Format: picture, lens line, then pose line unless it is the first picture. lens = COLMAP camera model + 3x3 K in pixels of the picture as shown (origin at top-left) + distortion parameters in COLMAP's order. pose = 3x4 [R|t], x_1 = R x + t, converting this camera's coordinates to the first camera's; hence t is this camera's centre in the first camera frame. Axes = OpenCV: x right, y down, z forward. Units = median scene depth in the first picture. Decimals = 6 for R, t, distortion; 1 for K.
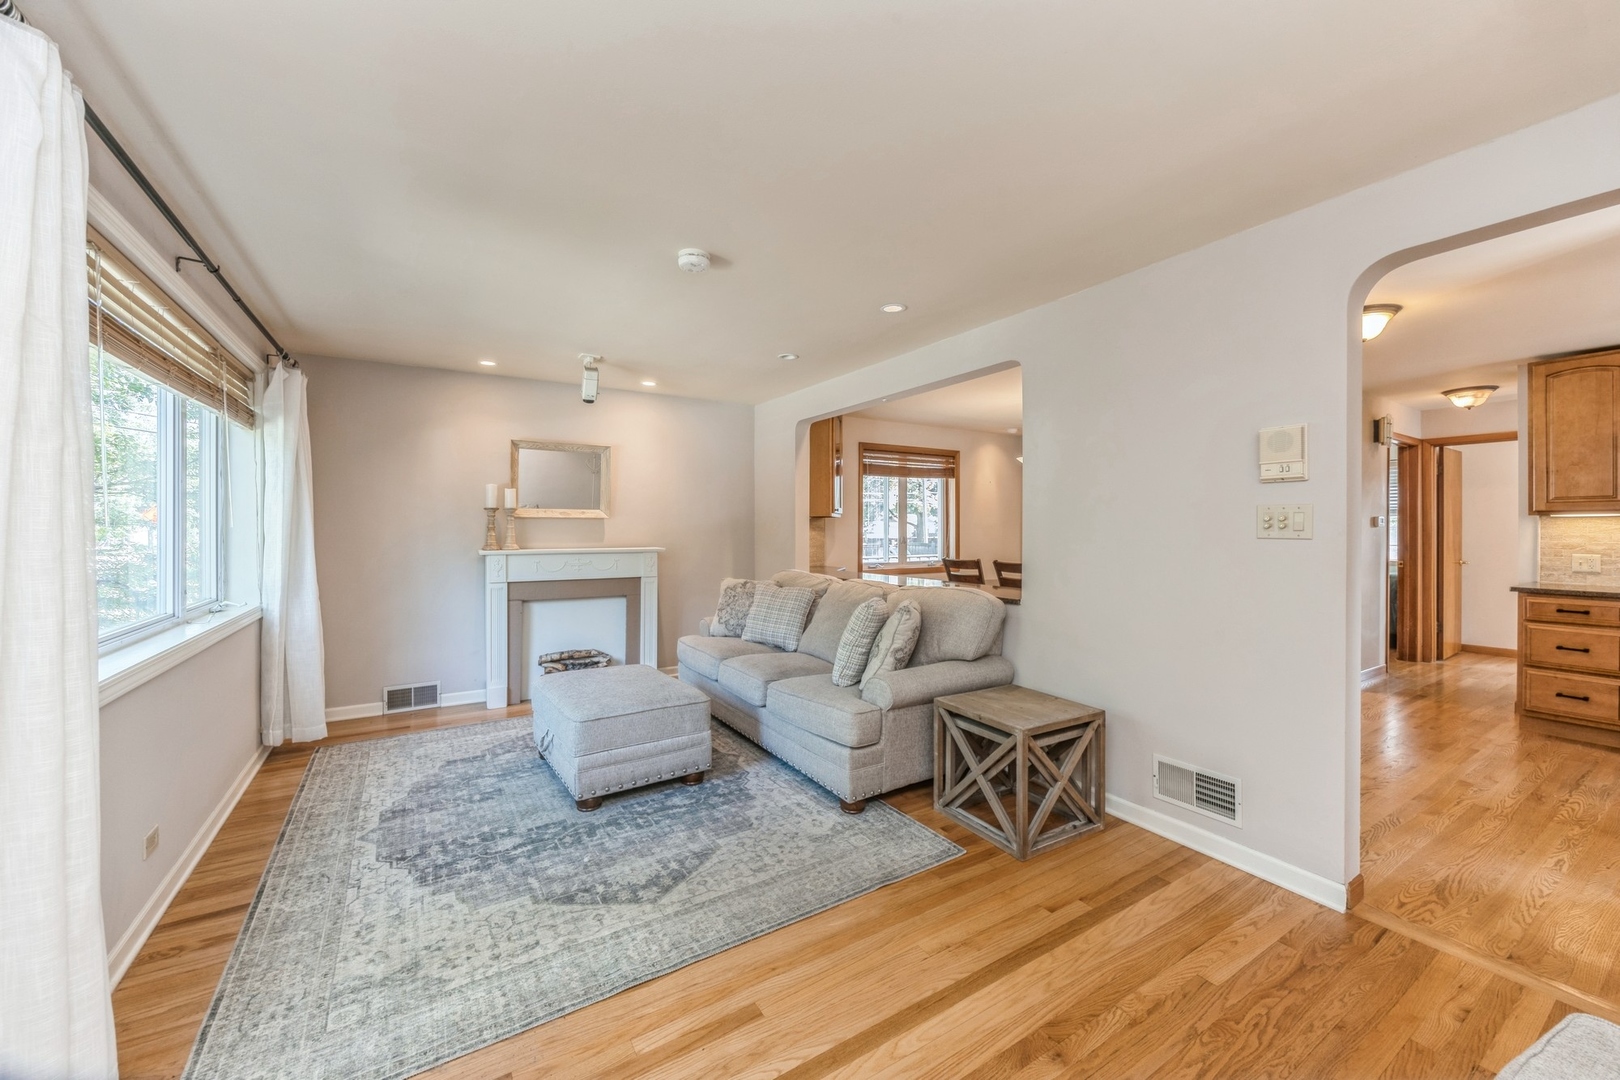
lens RADIAL K [[628.1, 0, 812.1], [0, 628.1, 528.8], [0, 0, 1]] dist [0.001367, 0.000087]
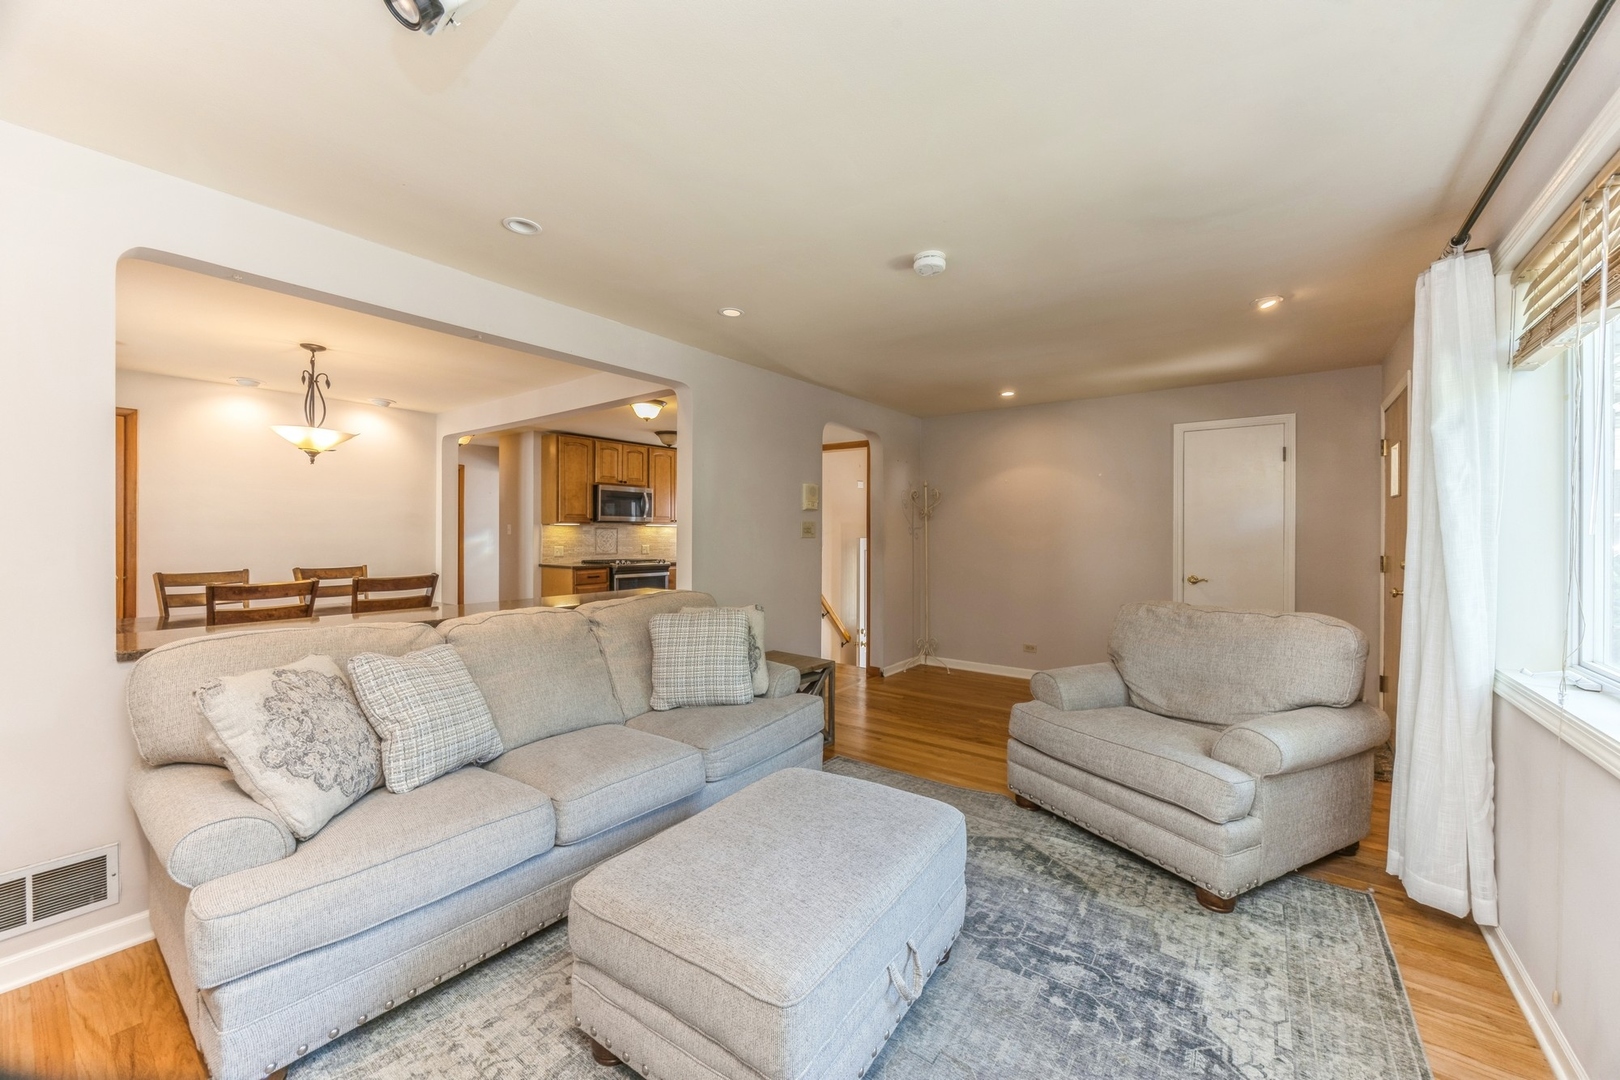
lens RADIAL K [[628.1, 0, 807.3], [0, 628.1, 536.0], [0, 0, 1]] dist [0.001367, 0.000087]
pose [[-0.364242, -0.007362, 0.931275, -1.072542], [-0.003265, 0.999973, 0.006628, -0.004851], [-0.931299, -0.000626, -0.364256, 1.586548]]
